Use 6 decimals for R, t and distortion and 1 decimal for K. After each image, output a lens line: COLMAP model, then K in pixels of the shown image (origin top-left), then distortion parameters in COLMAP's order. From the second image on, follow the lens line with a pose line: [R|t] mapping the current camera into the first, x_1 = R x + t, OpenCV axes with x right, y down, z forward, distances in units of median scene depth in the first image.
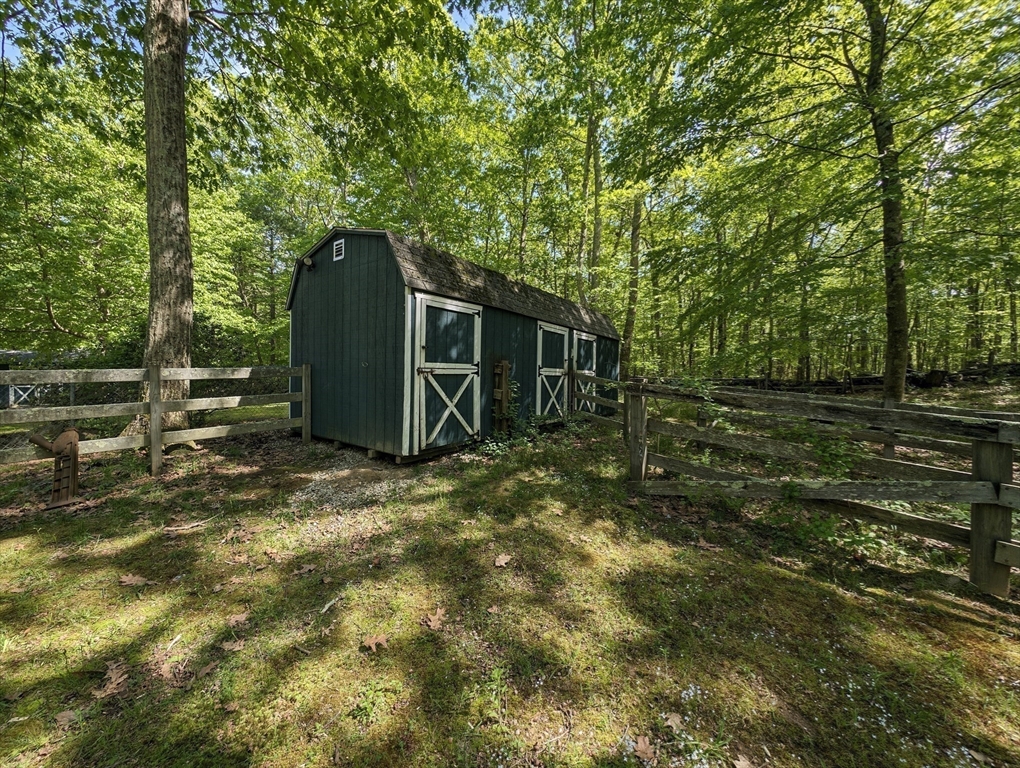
lens RADIAL K [[362.9, 0, 504.9], [0, 362.9, 384.6], [0, 0, 1]] dist [0.010071, -0.004826]
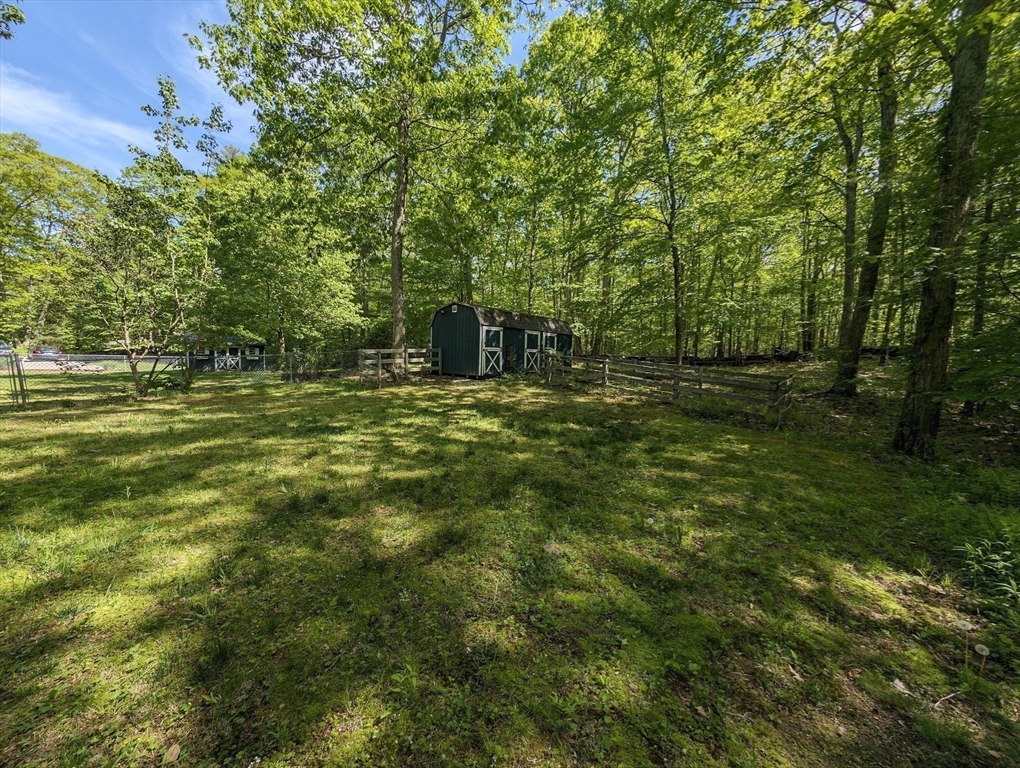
lens RADIAL K [[362.9, 0, 504.9], [0, 362.9, 384.6], [0, 0, 1]] dist [0.010071, -0.004826]
pose [[0.998361, 0.008958, -0.056518, 0.119486], [-0.005756, 0.998382, 0.056563, 0.072634], [0.056933, -0.056145, 0.996798, -1.894133]]
